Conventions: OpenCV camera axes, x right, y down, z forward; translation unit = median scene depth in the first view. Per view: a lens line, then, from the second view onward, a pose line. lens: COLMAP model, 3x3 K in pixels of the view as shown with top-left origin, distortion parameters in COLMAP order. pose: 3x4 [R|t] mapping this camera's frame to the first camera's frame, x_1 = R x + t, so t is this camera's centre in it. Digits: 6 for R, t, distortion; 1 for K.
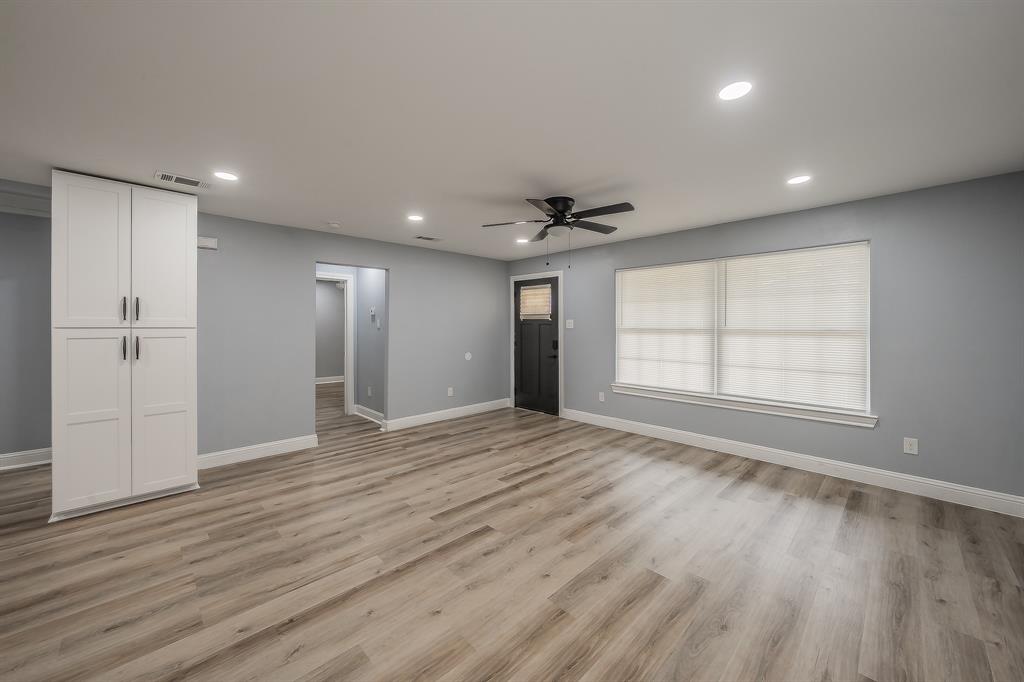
lens RADIAL K [[397.6, 0, 509.3], [0, 397.6, 327.7], [0, 0, 1]] dist [-0.028503, 0.006574]
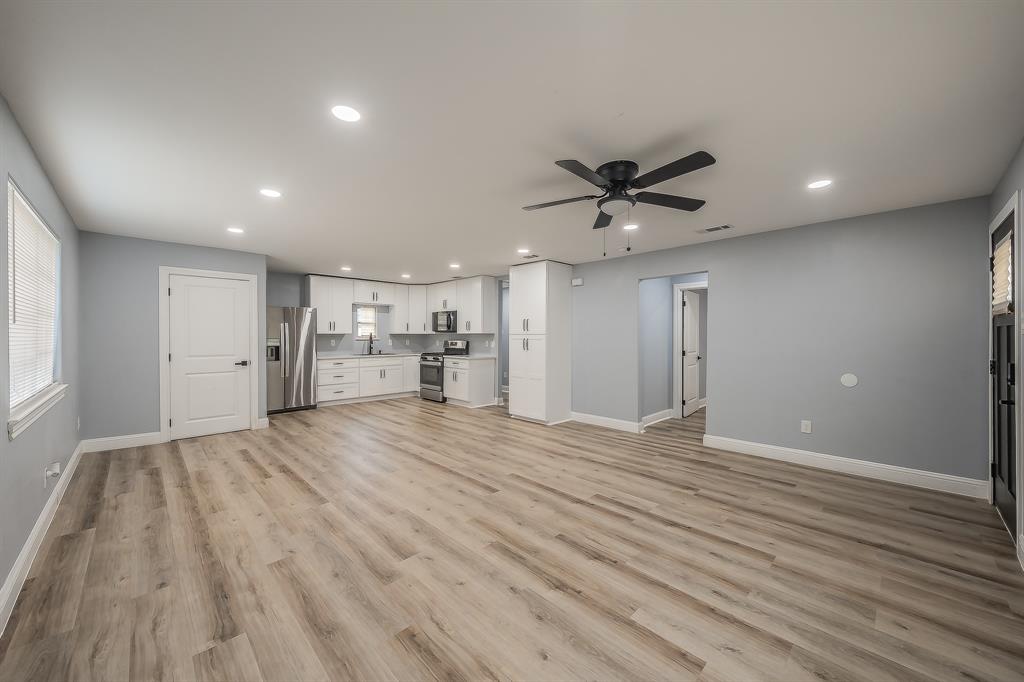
lens RADIAL K [[404.0, 0, 524.8], [0, 404.0, 338.6], [0, 0, 1]] dist [0.001095, 0.000069]
pose [[-0.019949, 0.010082, -0.999750, 0.943208], [-0.006328, 0.999928, 0.010210, 0.001883], [0.999781, 0.006530, -0.019884, 0.848794]]
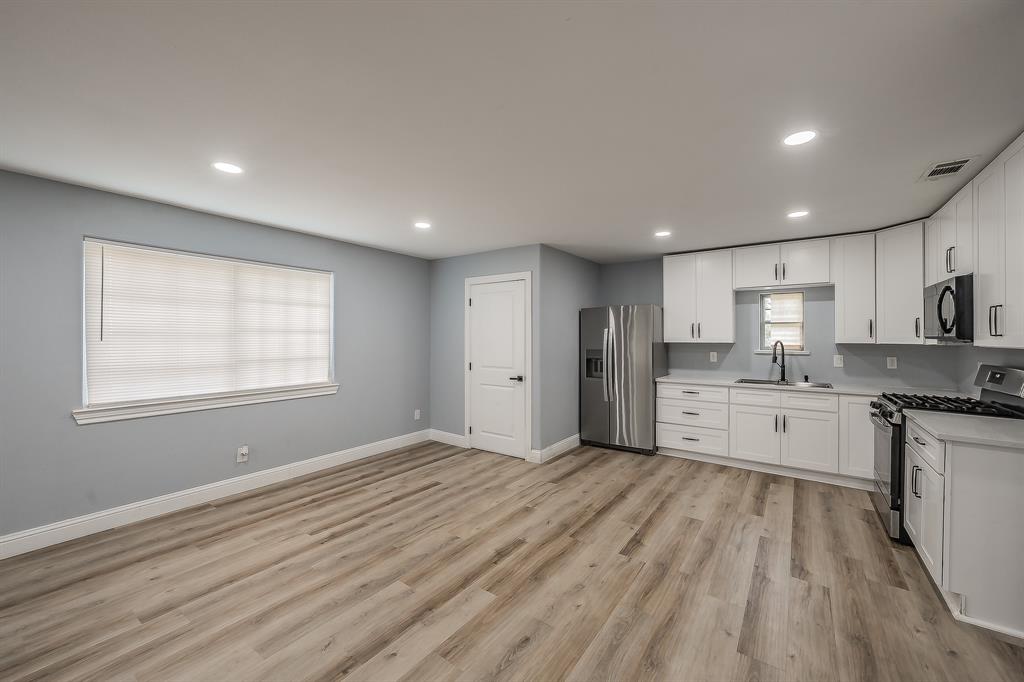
lens RADIAL K [[400.7, 0, 503.5], [0, 400.7, 334.0], [0, 0, 1]] dist [0.000089, -0.000170]
pose [[-0.991364, -0.000369, -0.131136, -0.400947], [-0.000118, 0.999998, -0.001920, -0.021105], [0.131136, -0.001888, -0.991363, 1.014630]]
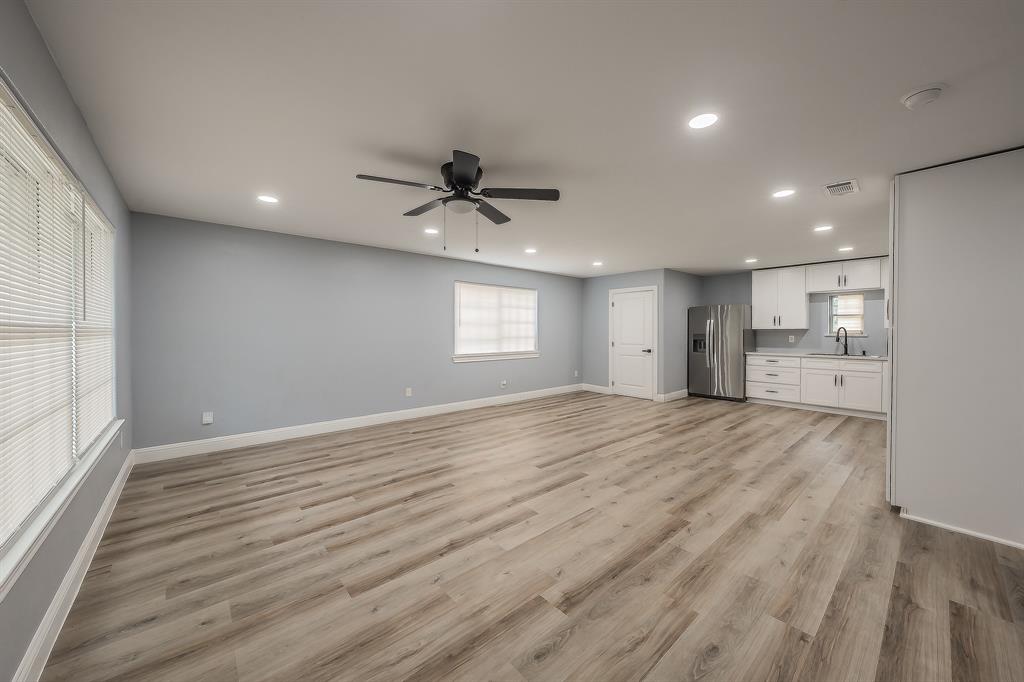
lens RADIAL K [[356.0, 0, 484.0], [0, 356.0, 333.7], [0, 0, 1]] dist [-0.001735, -0.000158]
pose [[-0.989939, -0.000899, 0.141494, -0.017273], [0.000789, 0.999929, 0.011870, 0.006741], [-0.141495, 0.011862, -0.989868, 1.736836]]
